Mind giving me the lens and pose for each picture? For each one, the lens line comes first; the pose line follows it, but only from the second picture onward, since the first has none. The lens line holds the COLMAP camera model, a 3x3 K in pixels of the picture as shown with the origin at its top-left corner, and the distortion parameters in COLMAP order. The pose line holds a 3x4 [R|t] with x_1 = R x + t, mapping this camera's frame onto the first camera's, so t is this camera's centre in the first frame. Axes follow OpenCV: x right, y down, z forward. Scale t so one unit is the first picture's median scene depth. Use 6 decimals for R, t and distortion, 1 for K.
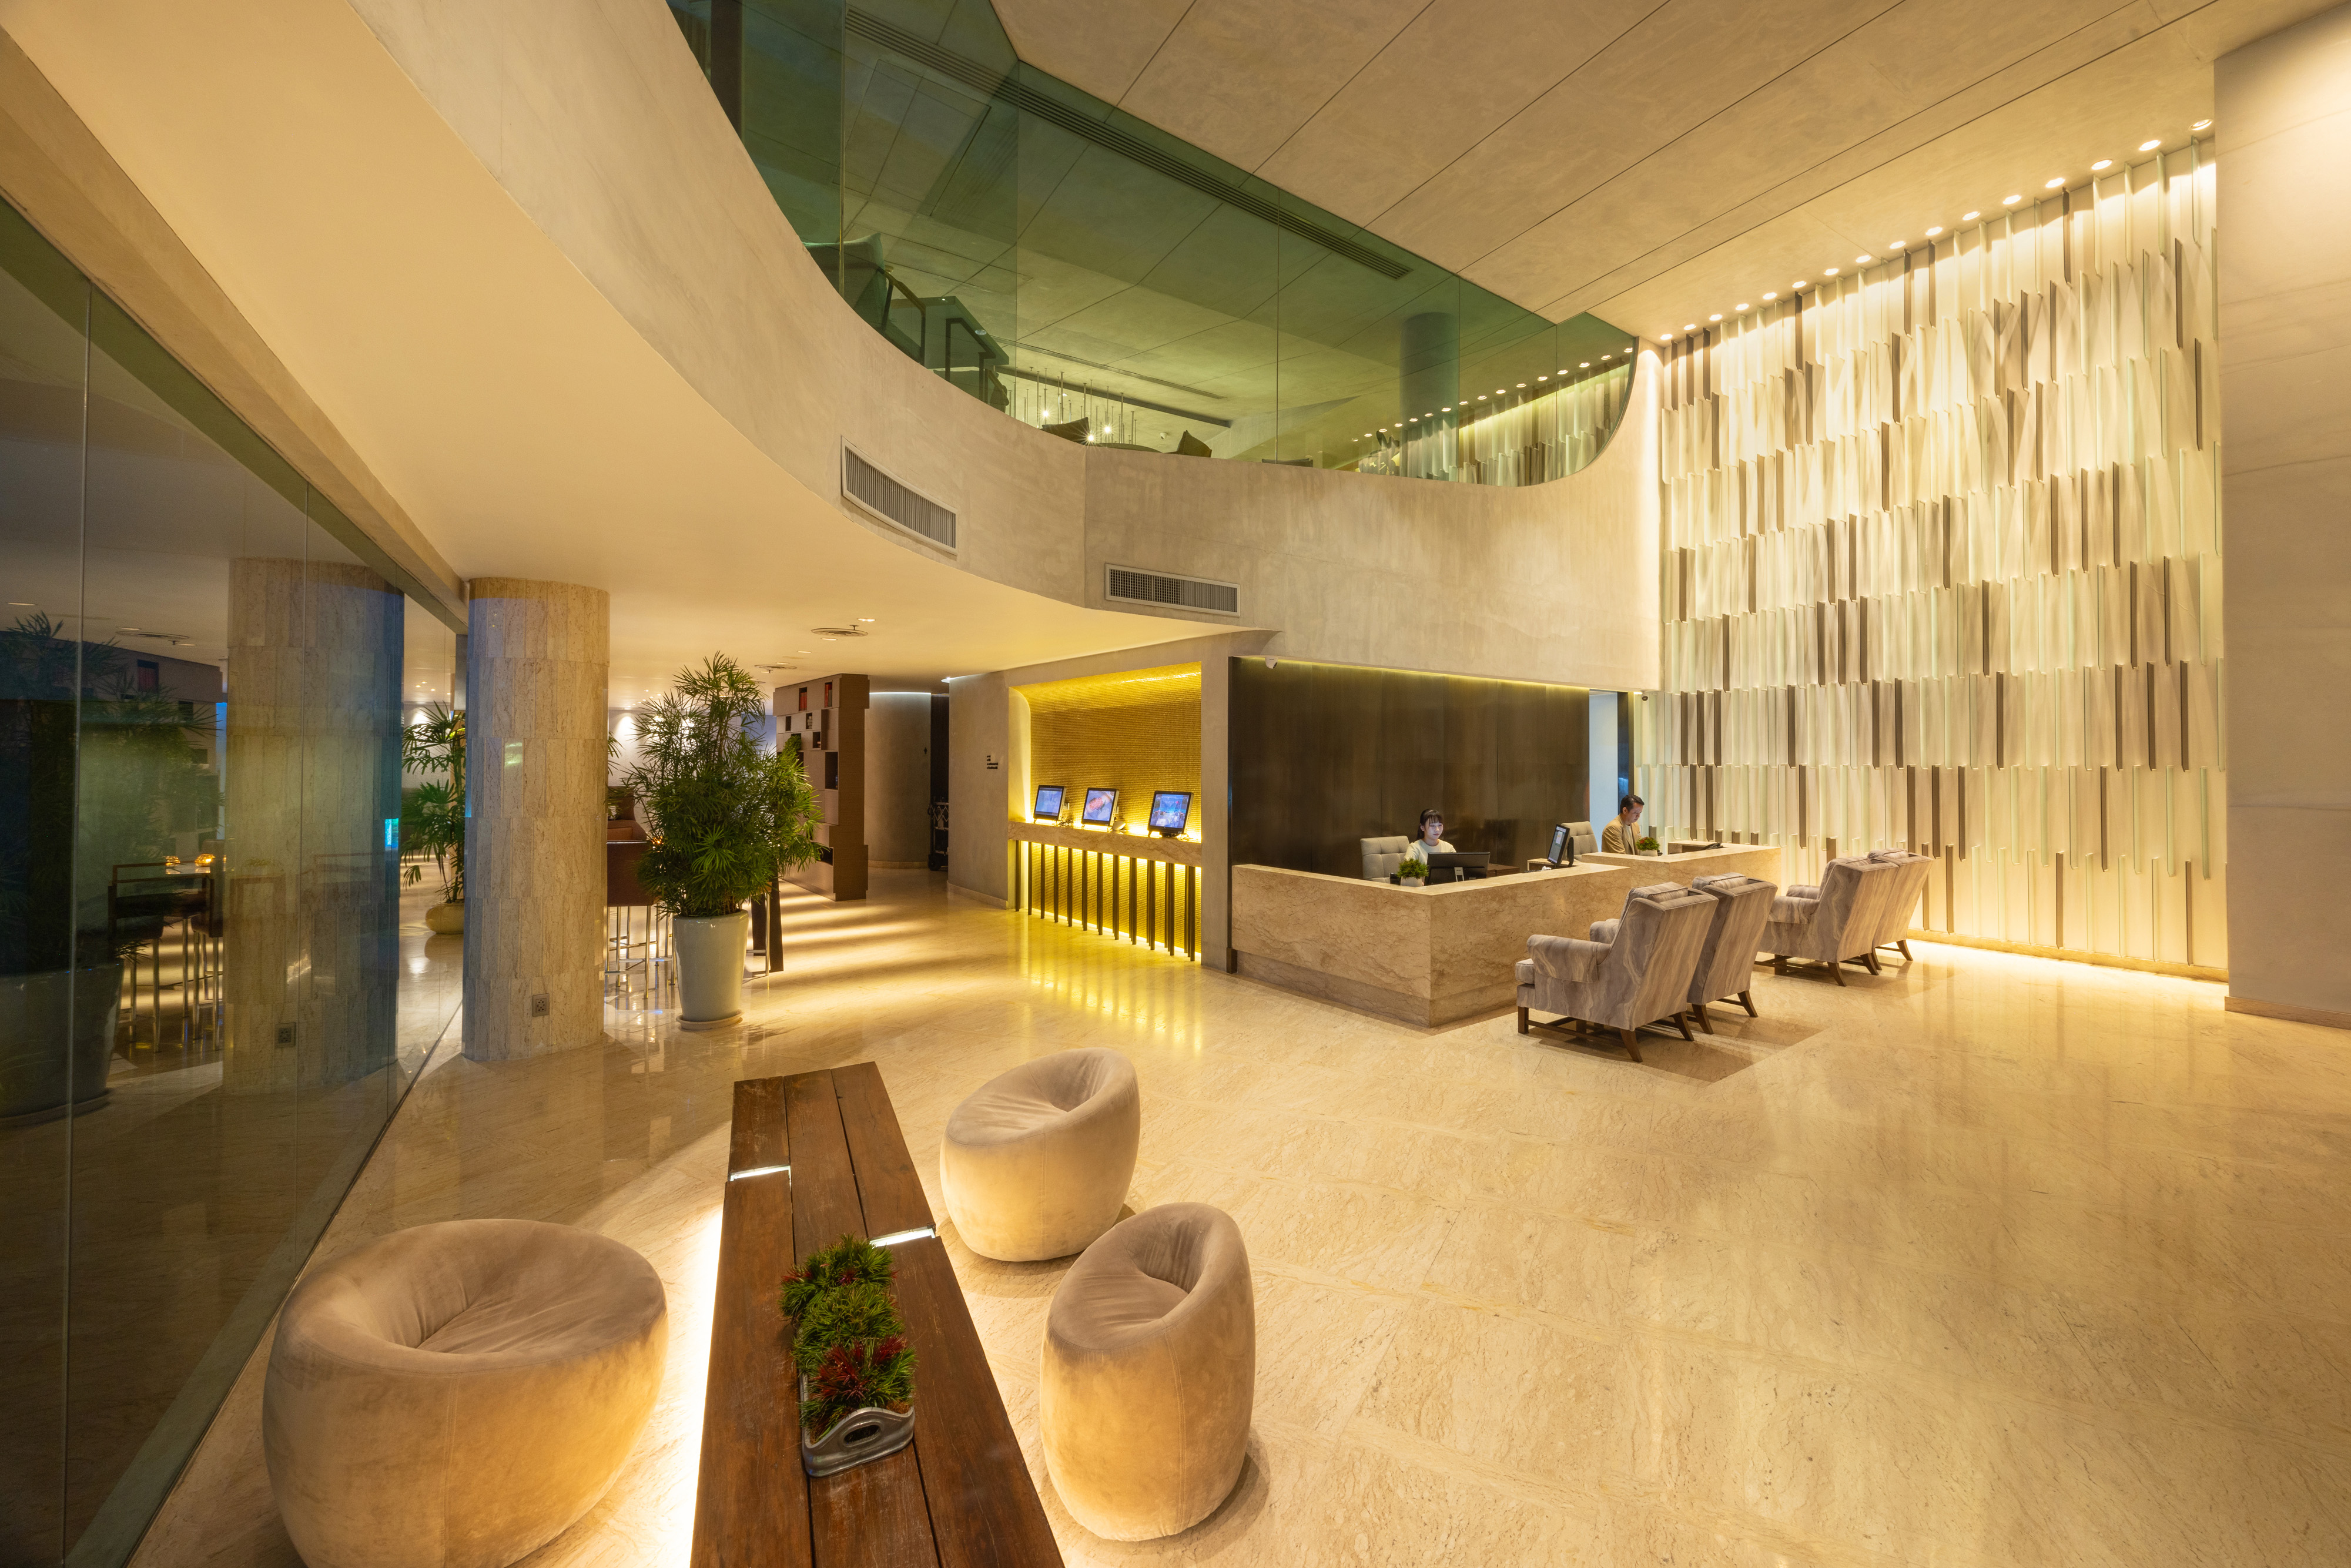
lens RADIAL K [[968.2, 0, 1178.1], [0, 968.2, 731.9], [0, 0, 1]] dist [-0.003481, -0.000259]
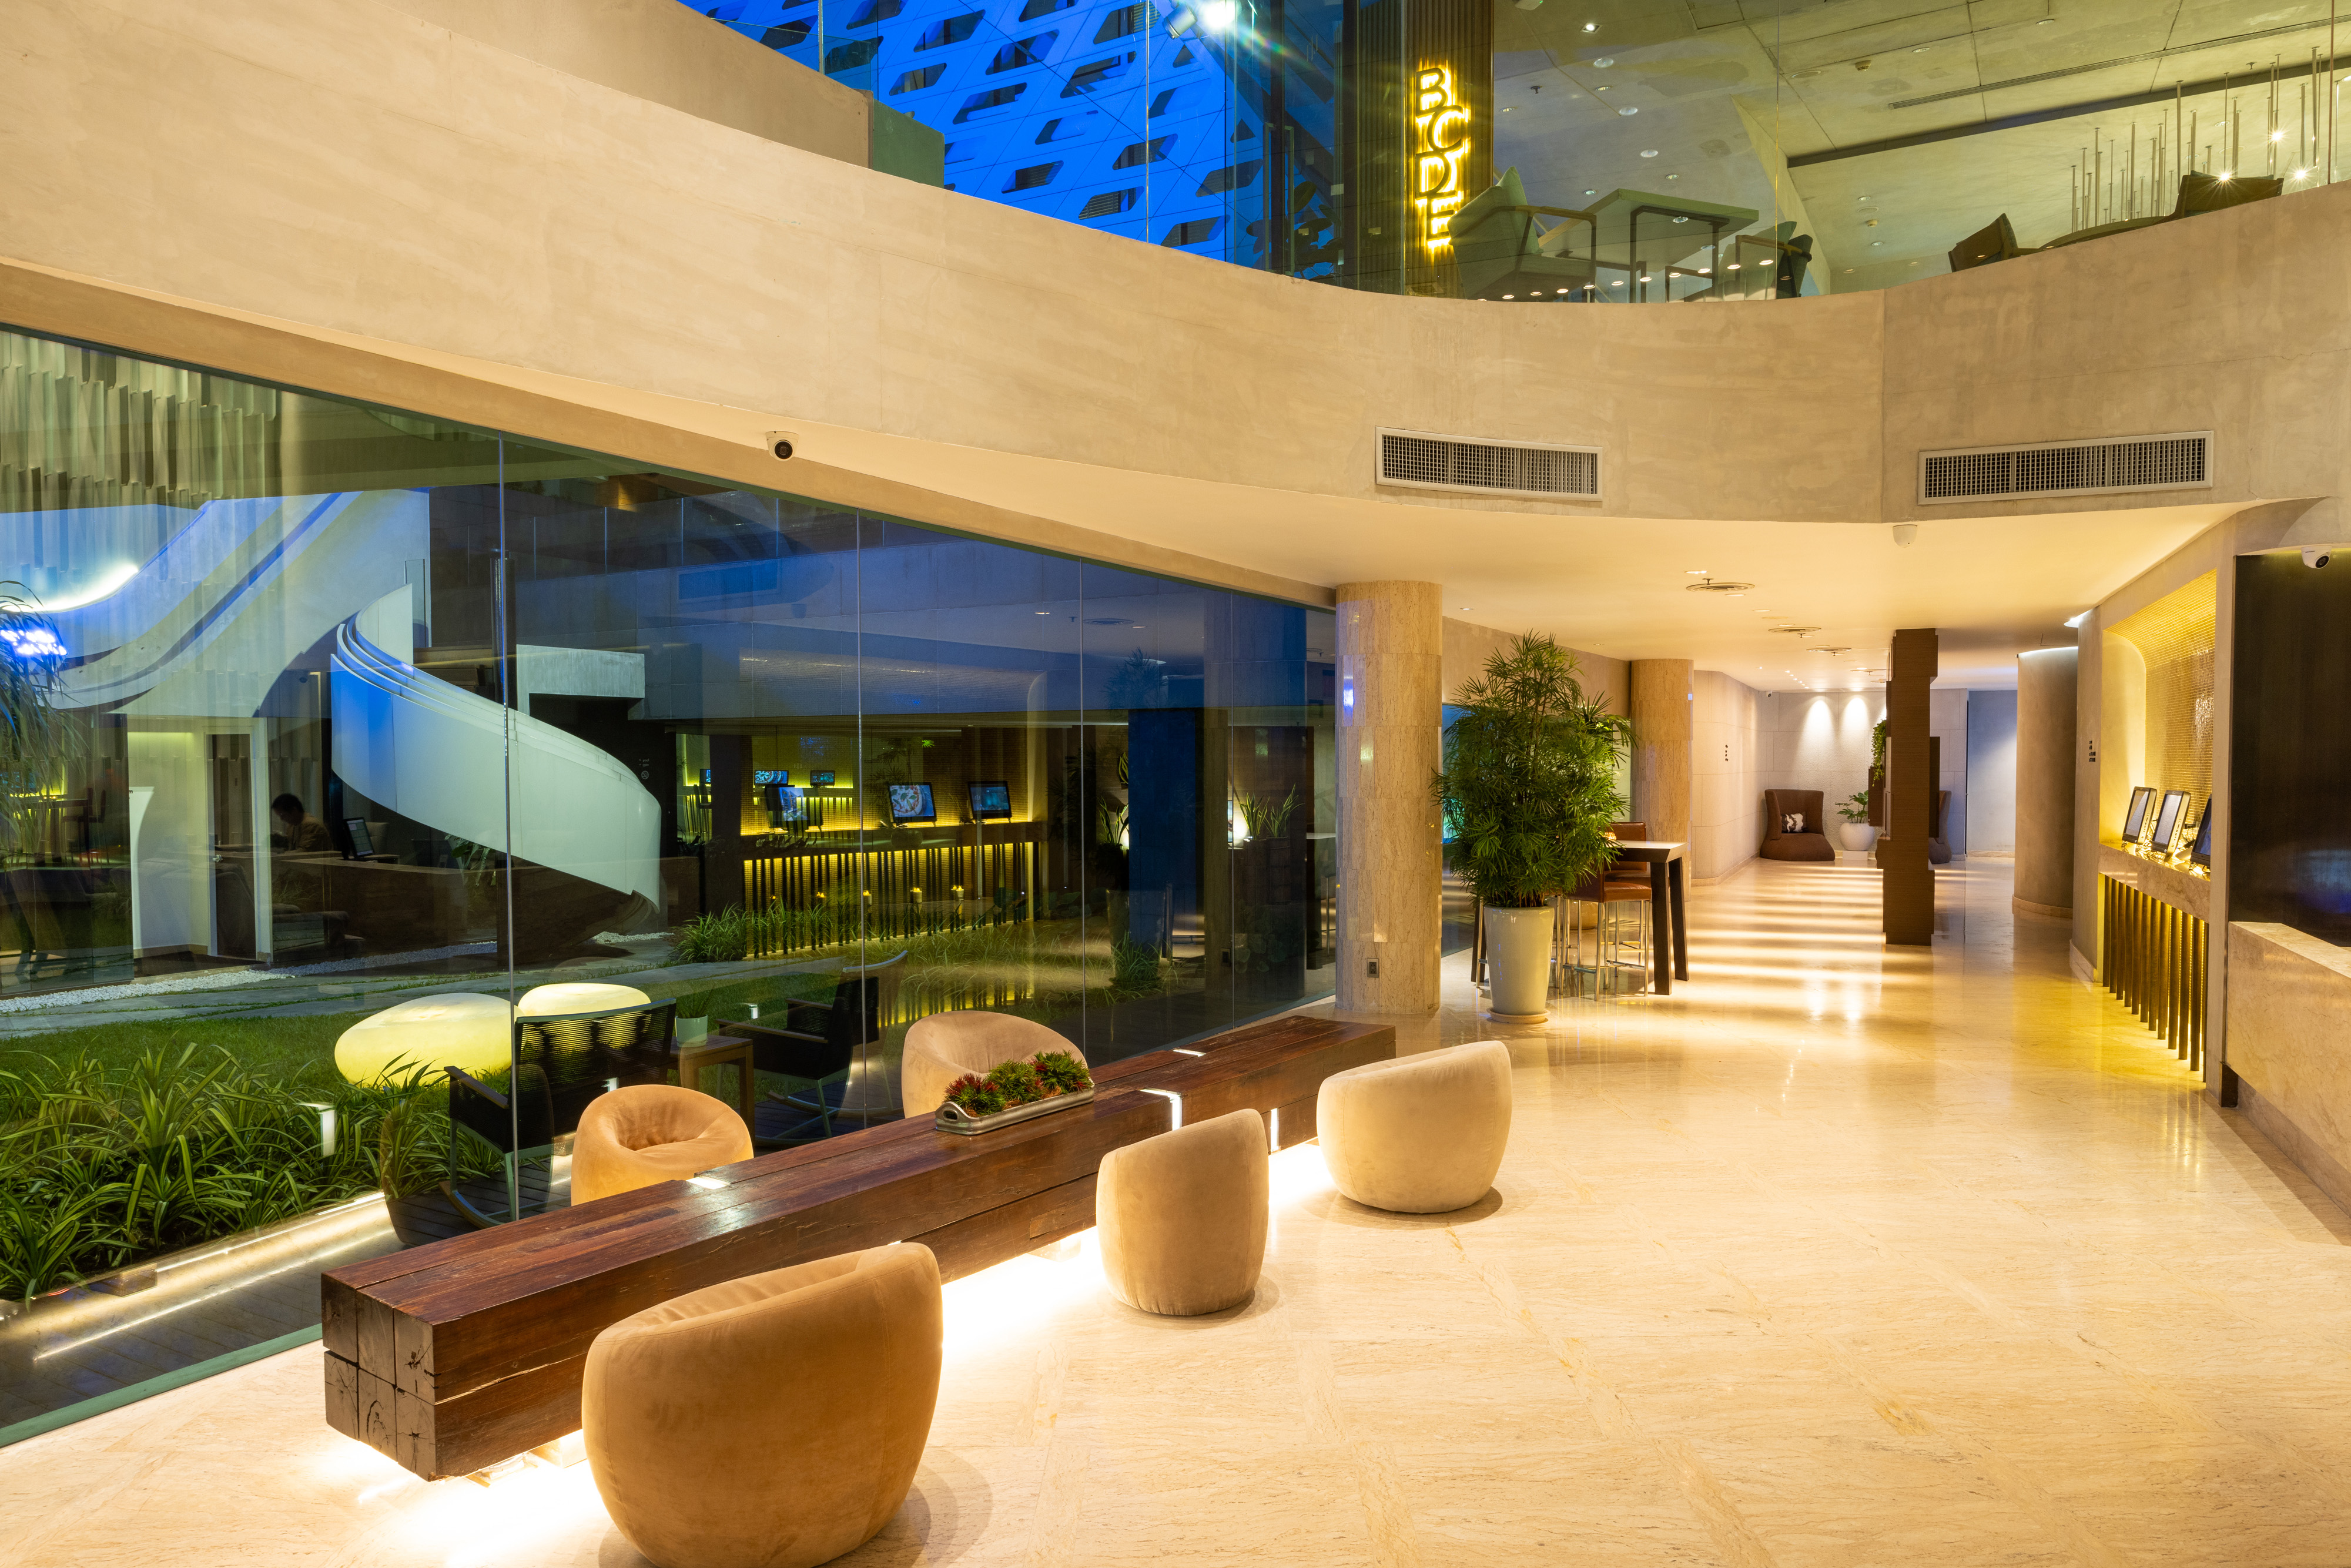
lens RADIAL K [[1468.9, 0, 1175.5], [0, 1468.9, 784.0], [0, 0, 1]] dist [-0.005803, -0.002933]
pose [[0.424619, 0.011410, -0.905300, 0.691632], [0.024194, 0.999420, 0.023944, 0.024847], [0.905049, -0.032070, 0.424097, 0.083604]]
